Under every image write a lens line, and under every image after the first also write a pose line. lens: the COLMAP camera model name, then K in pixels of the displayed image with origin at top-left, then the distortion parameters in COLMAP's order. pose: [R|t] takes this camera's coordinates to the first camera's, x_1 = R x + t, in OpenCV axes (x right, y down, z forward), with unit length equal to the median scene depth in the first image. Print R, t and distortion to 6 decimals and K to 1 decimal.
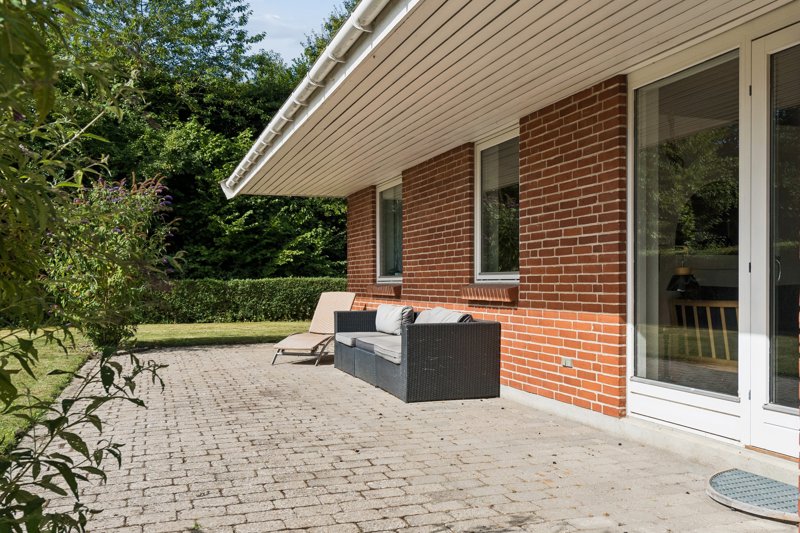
lens RADIAL K [[702.2, 0, 400.0], [0, 702.2, 266.5], [0, 0, 1]] dist [0.004747, 0.000649]
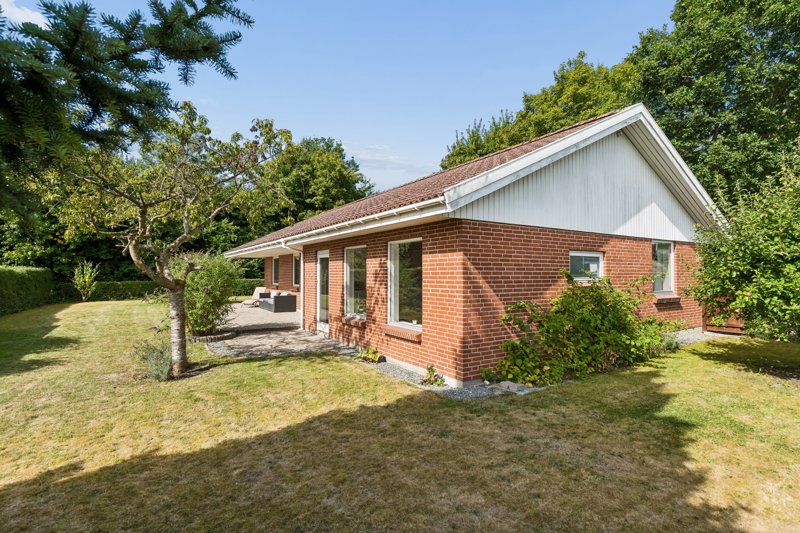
lens RADIAL K [[395.0, 0, 400.0], [0, 395.0, 266.5], [0, 0, 1]] dist [-0.001006, -0.000054]
pose [[0.973660, 0.004565, 0.227961, 0.146568], [-0.005393, 0.999981, 0.003008, -0.081081], [-0.227943, -0.004158, 0.973666, -1.136023]]
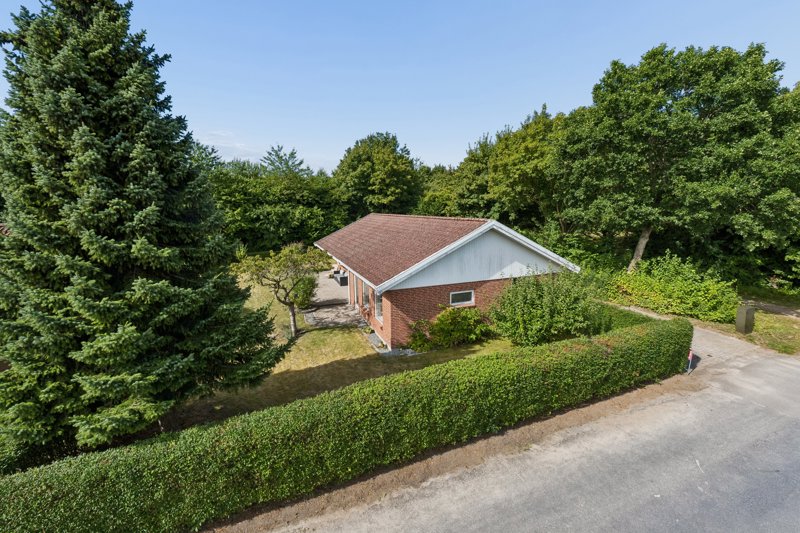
lens RADIAL K [[334.1, 0, 400.0], [0, 334.1, 266.5], [0, 0, 1]] dist [0.000076, -0.000016]
pose [[0.999356, -0.012113, 0.033769, 0.383459], [0.005182, 0.980139, 0.198244, -0.532629], [-0.035500, -0.197942, 0.979571, -1.893179]]
